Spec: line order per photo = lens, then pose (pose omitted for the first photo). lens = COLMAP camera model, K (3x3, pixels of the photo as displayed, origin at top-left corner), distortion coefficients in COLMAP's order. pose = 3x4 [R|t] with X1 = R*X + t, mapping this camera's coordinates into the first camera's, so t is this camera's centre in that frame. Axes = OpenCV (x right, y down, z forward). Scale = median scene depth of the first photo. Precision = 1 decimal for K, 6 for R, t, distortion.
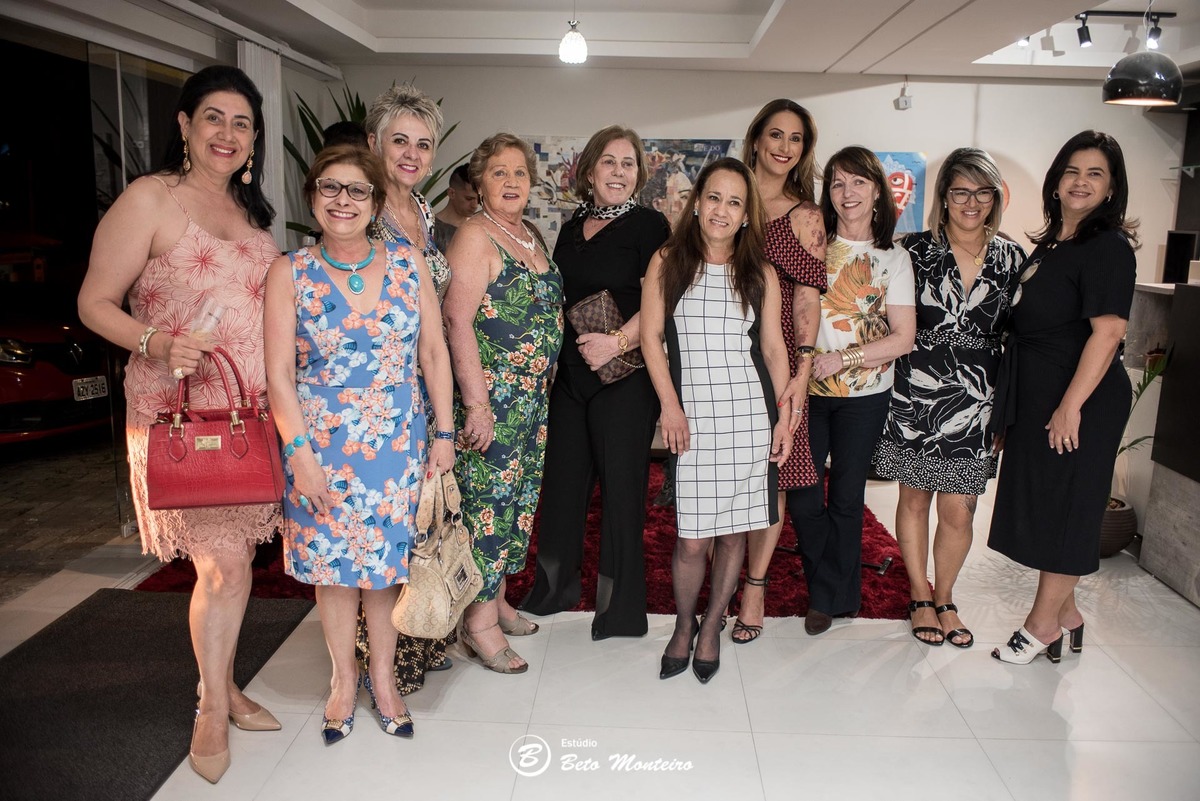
lens RADIAL K [[972.5, 0, 600.7], [0, 972.5, 355.5], [0, 0, 1]] dist [-0.017529, 0.016474]
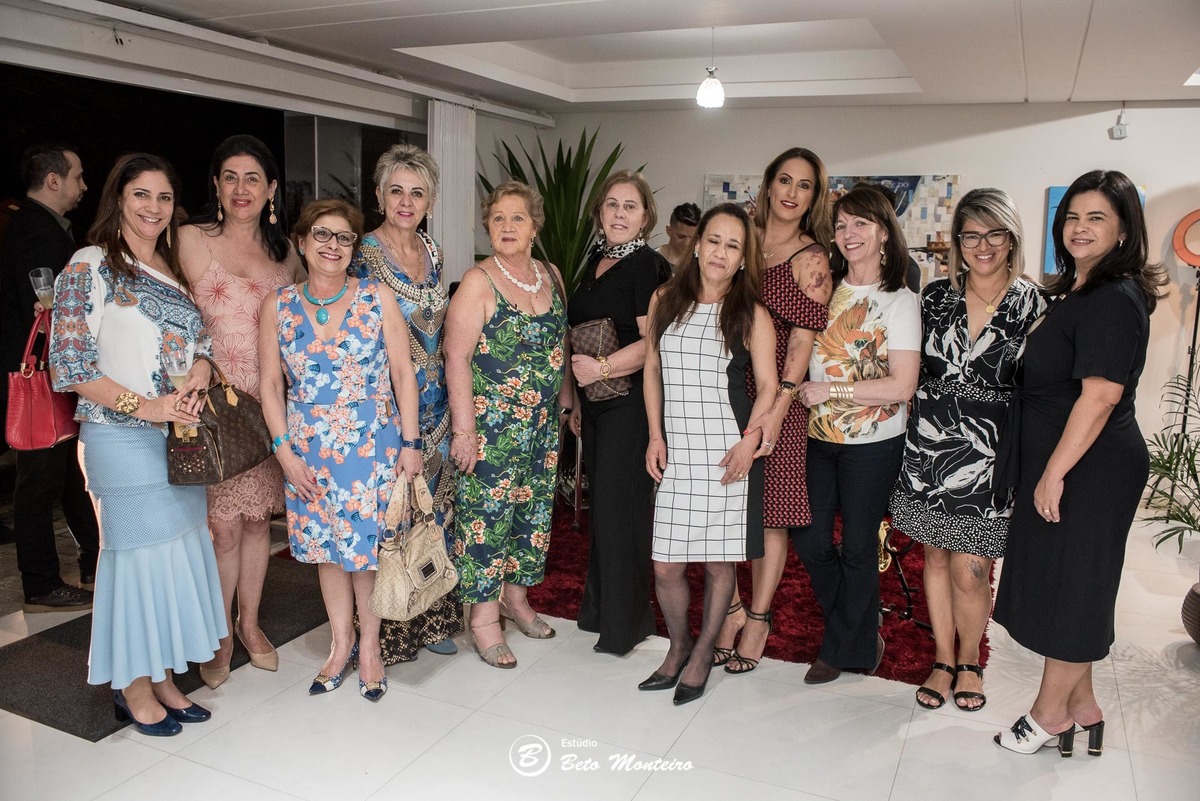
lens RADIAL K [[972.5, 0, 624.3], [0, 972.5, 387.1], [0, 0, 1]] dist [-0.017529, 0.016474]
pose [[0.942443, 0.054410, -0.329911, 0.364206], [-0.054350, 0.998478, 0.009415, -0.010597], [0.329921, 0.009058, 0.943965, -0.011558]]
